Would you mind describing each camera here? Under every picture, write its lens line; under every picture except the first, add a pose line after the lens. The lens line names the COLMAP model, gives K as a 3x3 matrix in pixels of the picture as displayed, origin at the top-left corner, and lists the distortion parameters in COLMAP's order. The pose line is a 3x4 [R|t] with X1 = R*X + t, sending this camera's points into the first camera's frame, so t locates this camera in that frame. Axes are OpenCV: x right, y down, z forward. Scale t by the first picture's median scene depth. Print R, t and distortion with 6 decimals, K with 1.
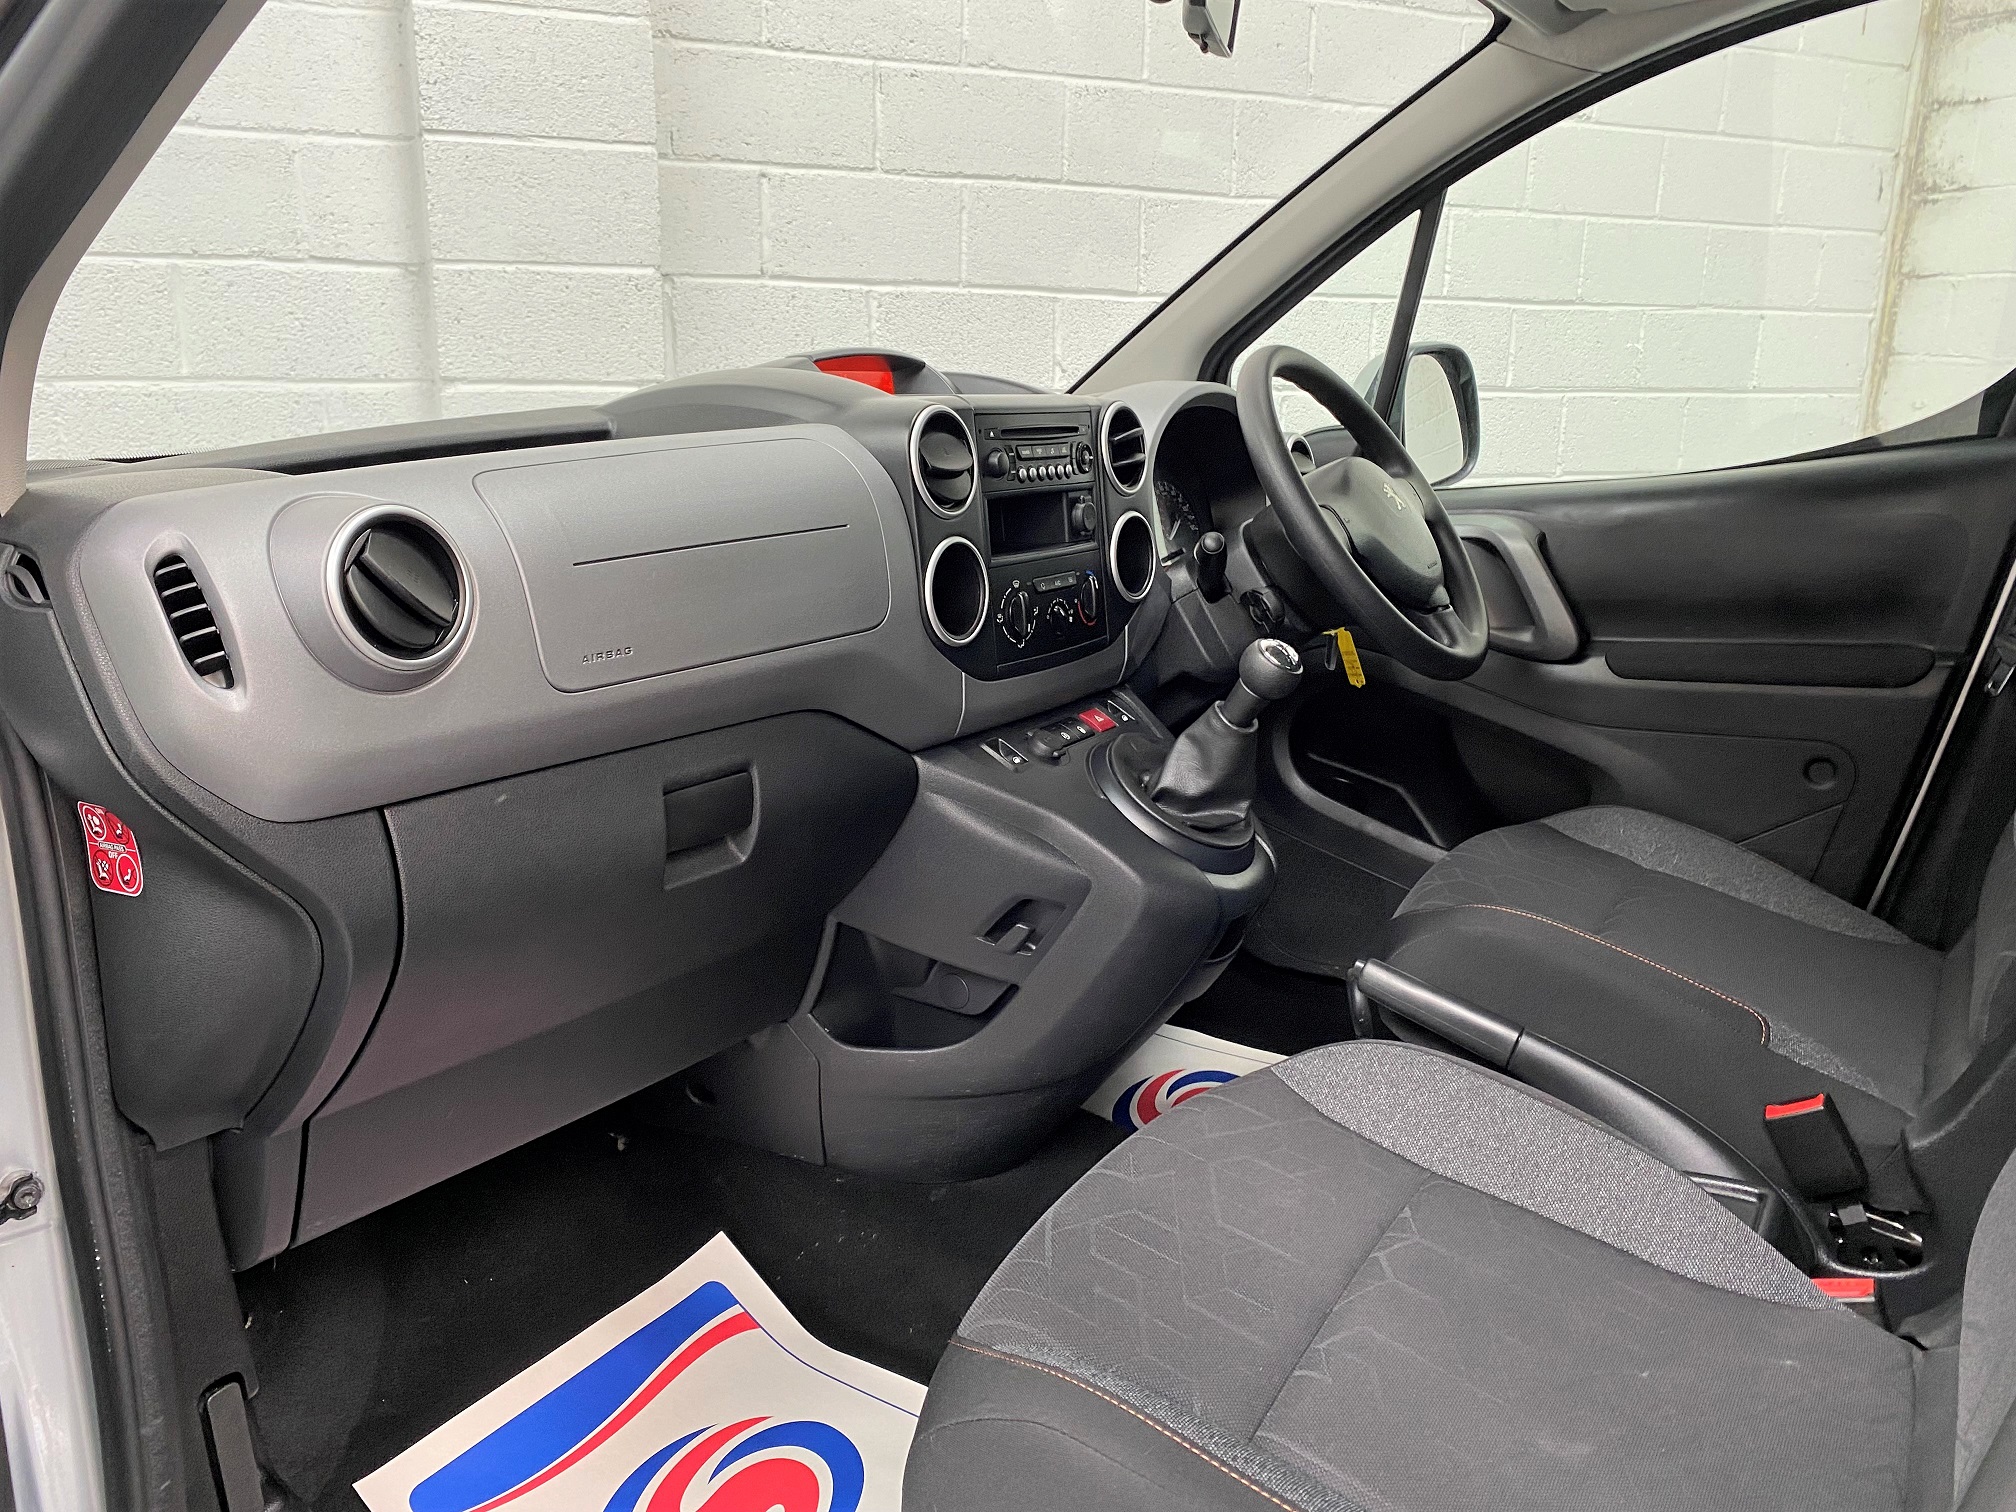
lens RADIAL K [[1573.9, 0, 1017.2], [0, 1573.9, 721.5], [0, 0, 1]] dist [0.059594, -0.067412]
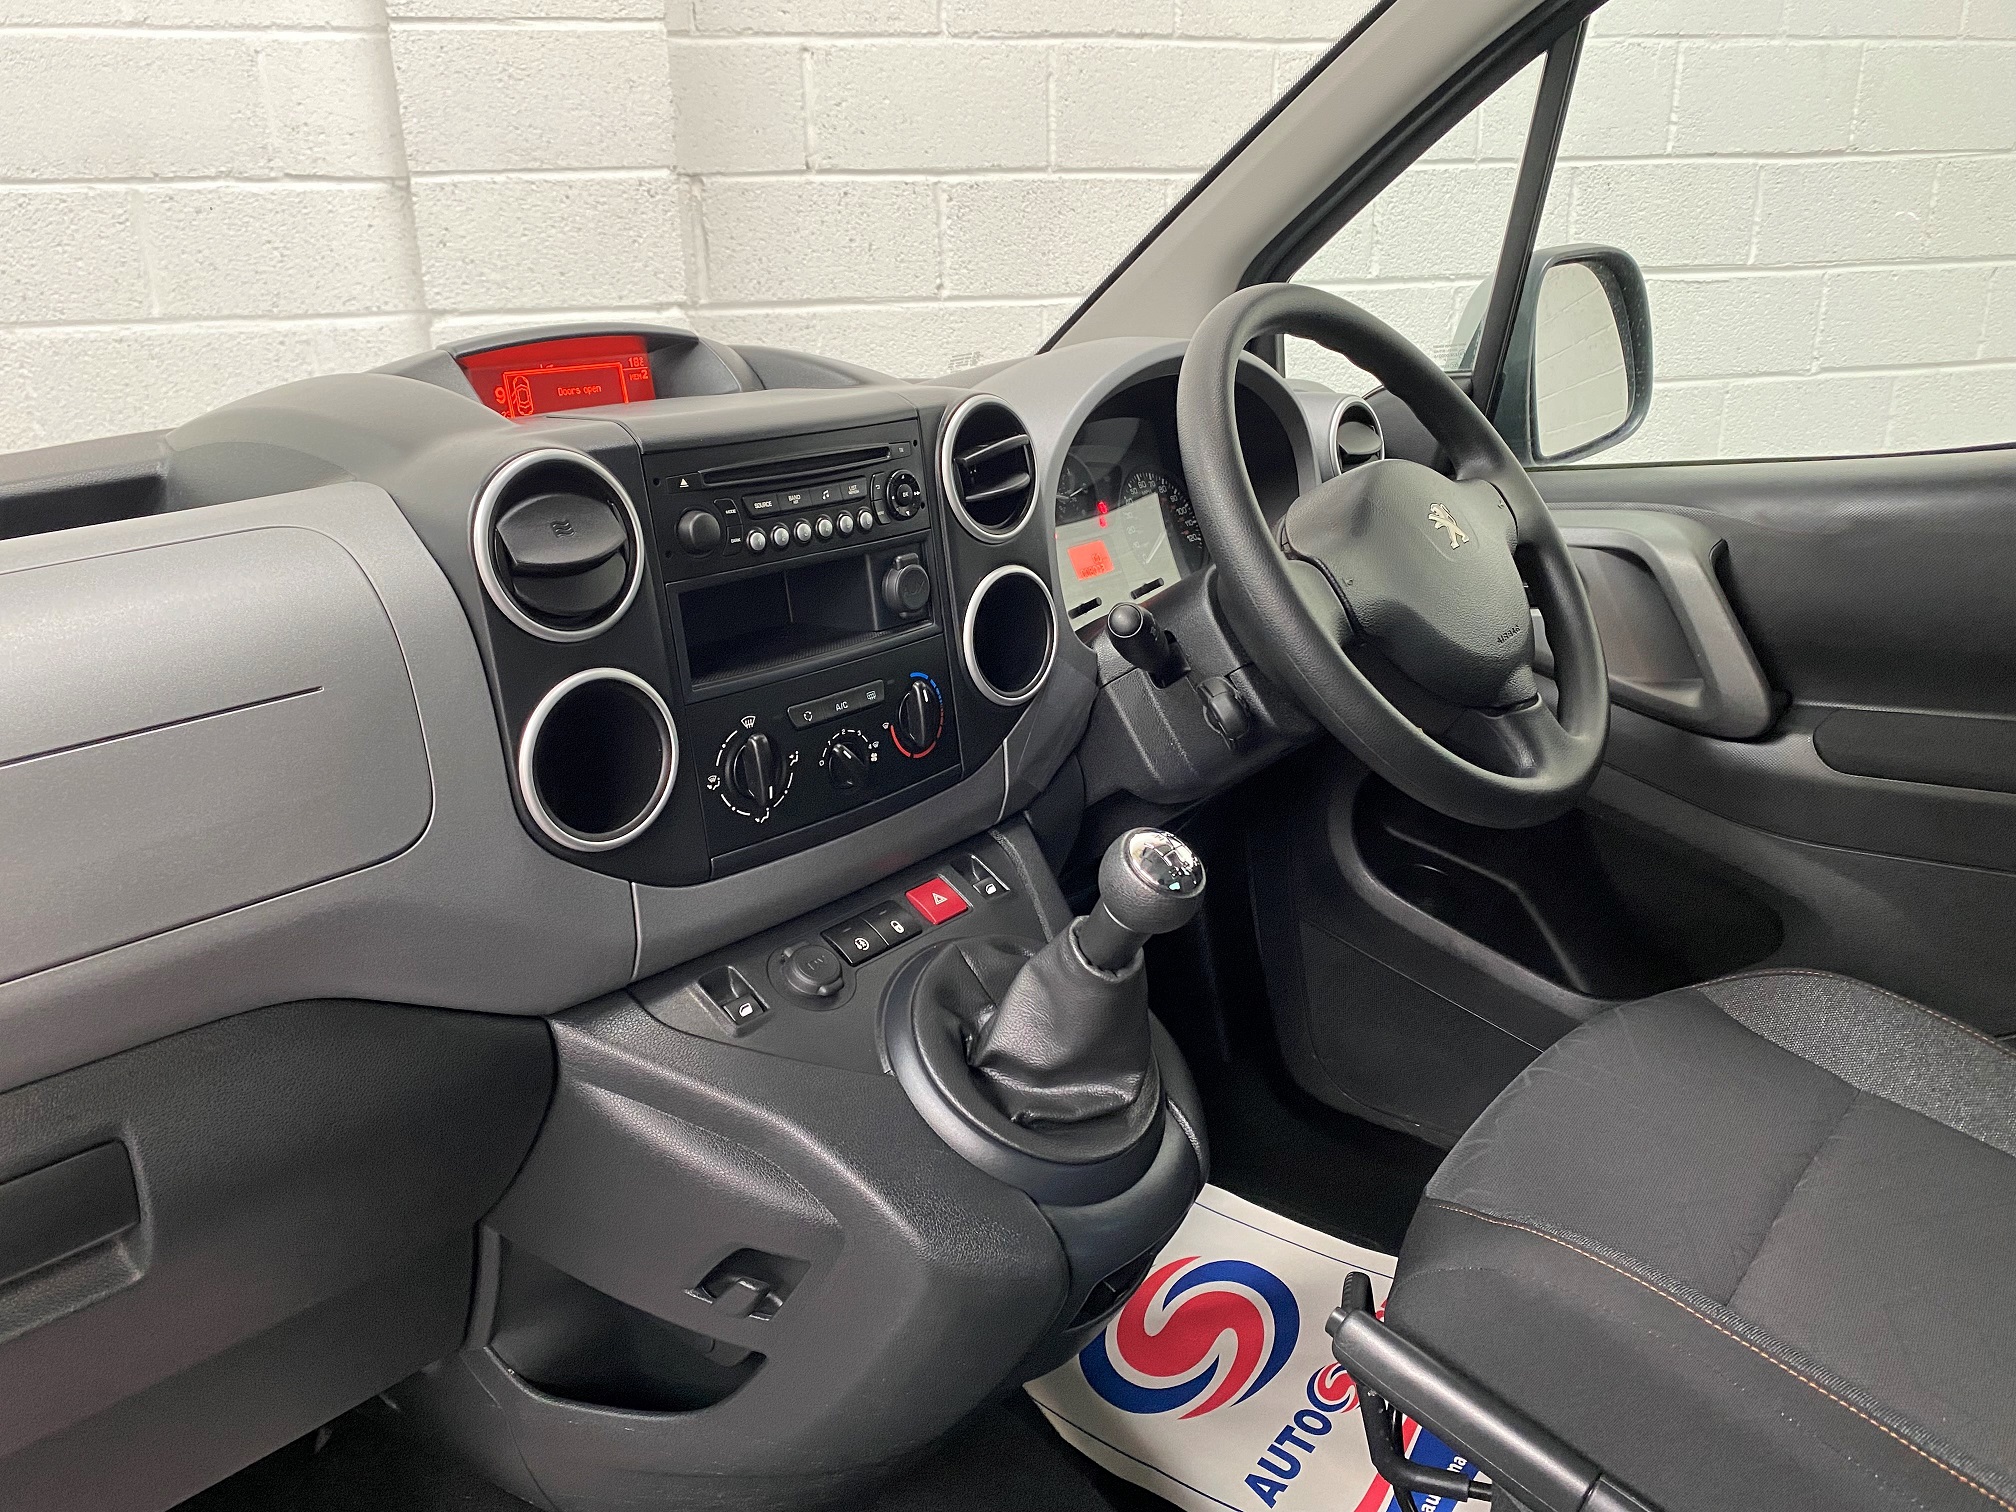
lens RADIAL K [[1574.0, 0, 998.2], [0, 1574.0, 718.9], [0, 0, 1]] dist [0.013047, 0.017168]
pose [[0.987674, 0.010647, -0.156161, 0.148795], [0.001287, 0.997098, 0.076122, -0.105274], [0.156518, -0.075384, 0.984794, 0.321010]]
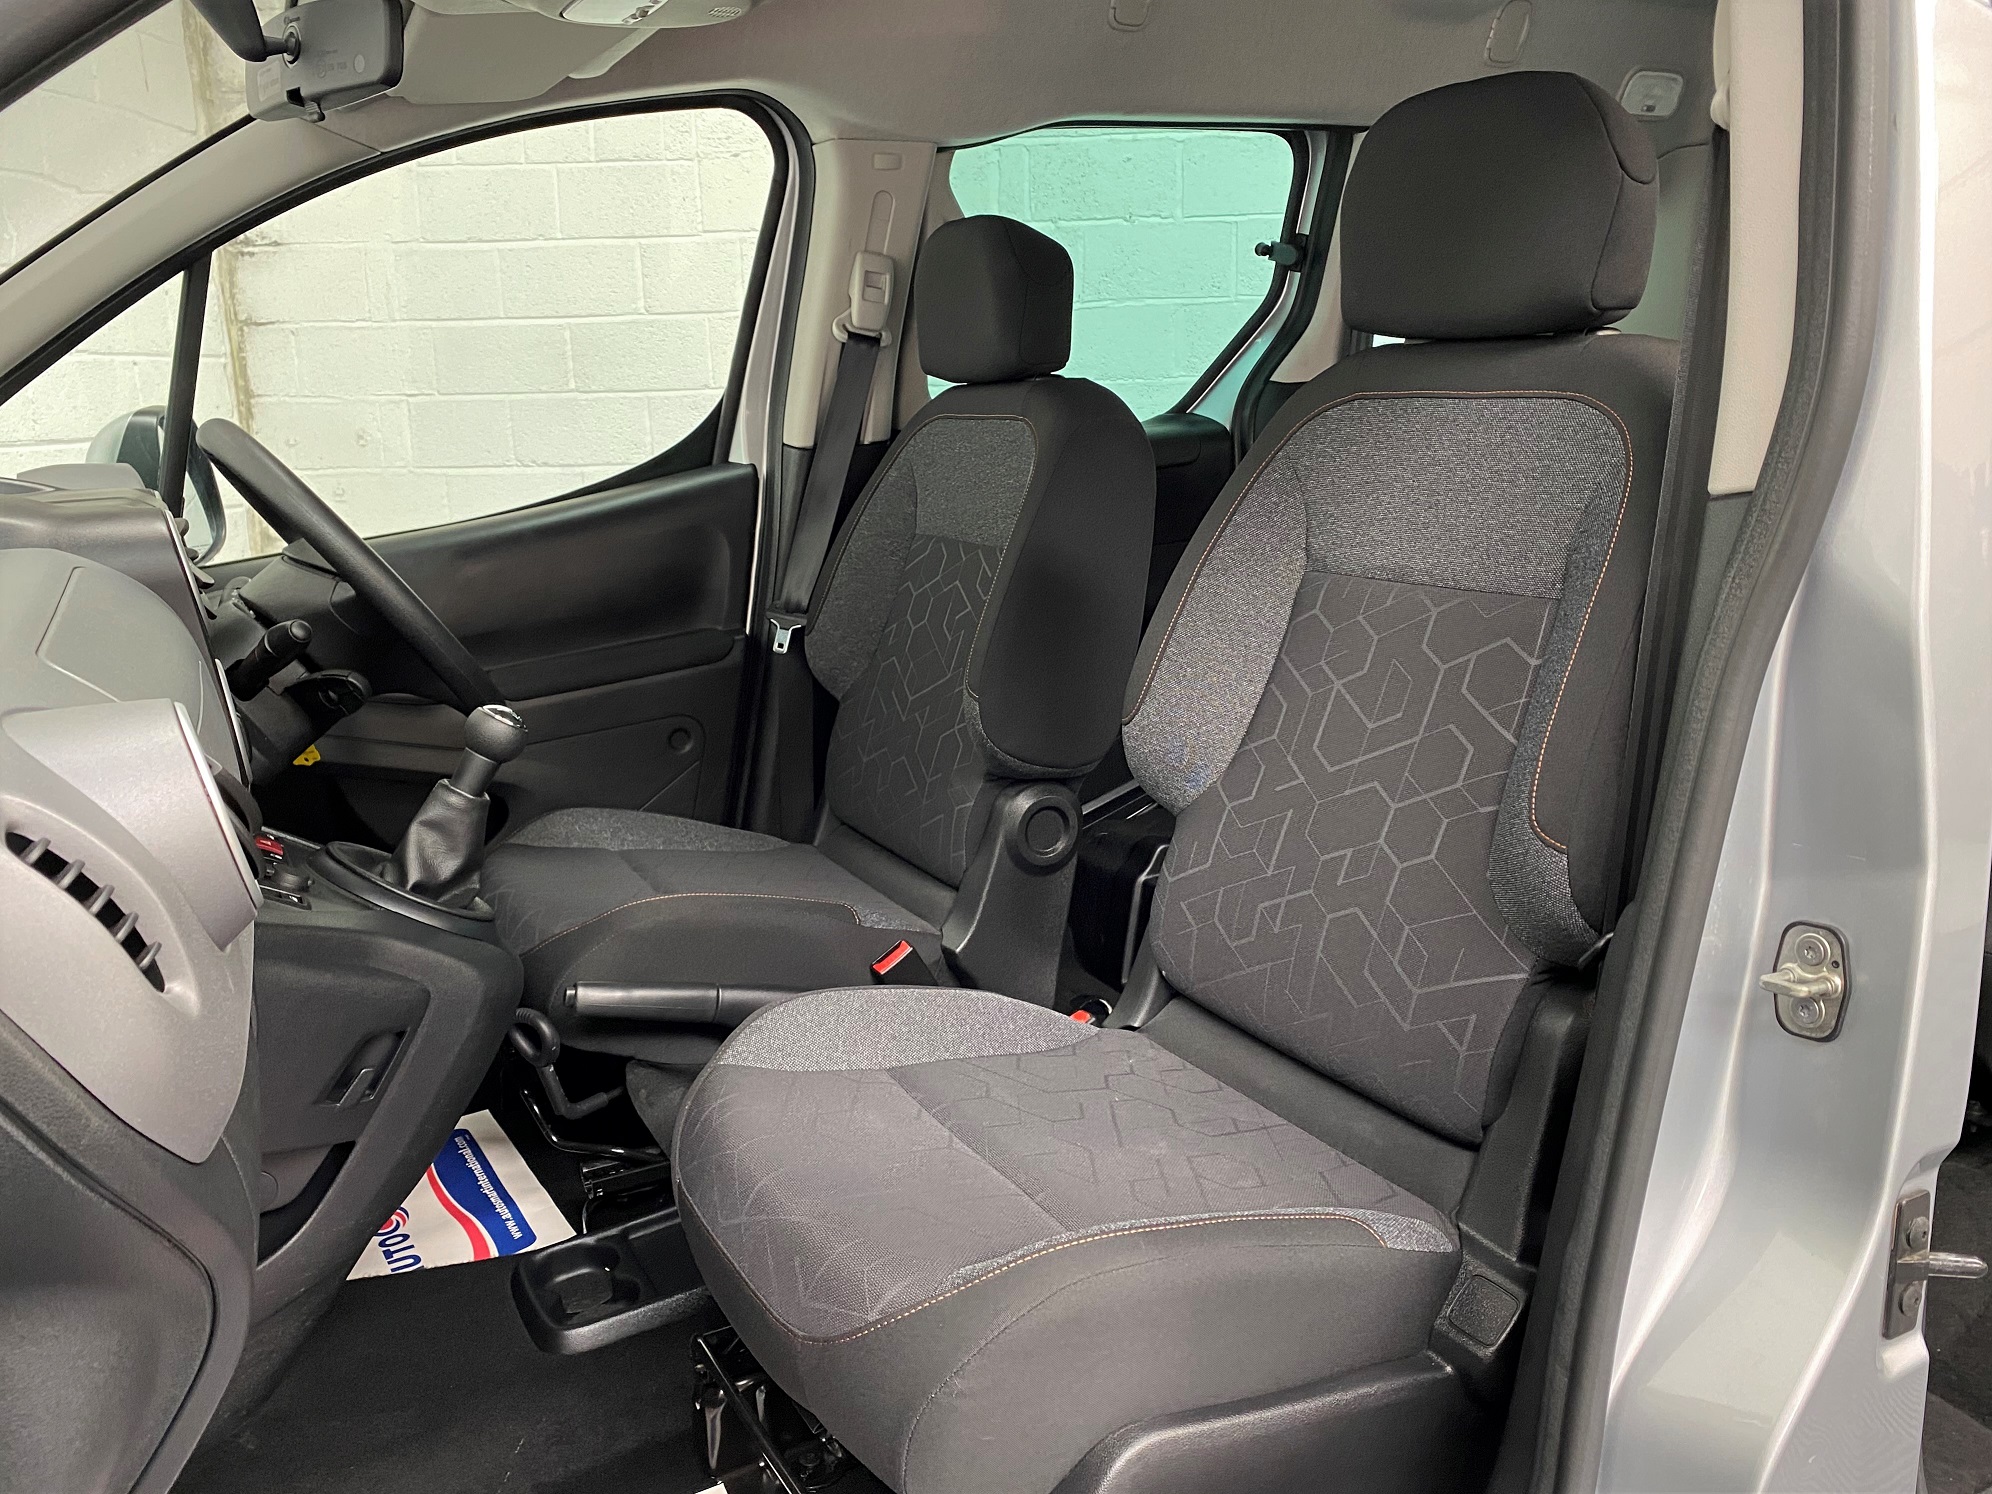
lens RADIAL K [[1555.2, 0, 983.5], [0, 1555.2, 760.1], [0, 0, 1]] dist [0.059594, -0.067412]
pose [[0.499408, -0.233218, 0.834387, -0.405145], [0.229016, 0.964366, 0.132474, -0.060201], [-0.835550, 0.124929, 0.535022, 0.147811]]
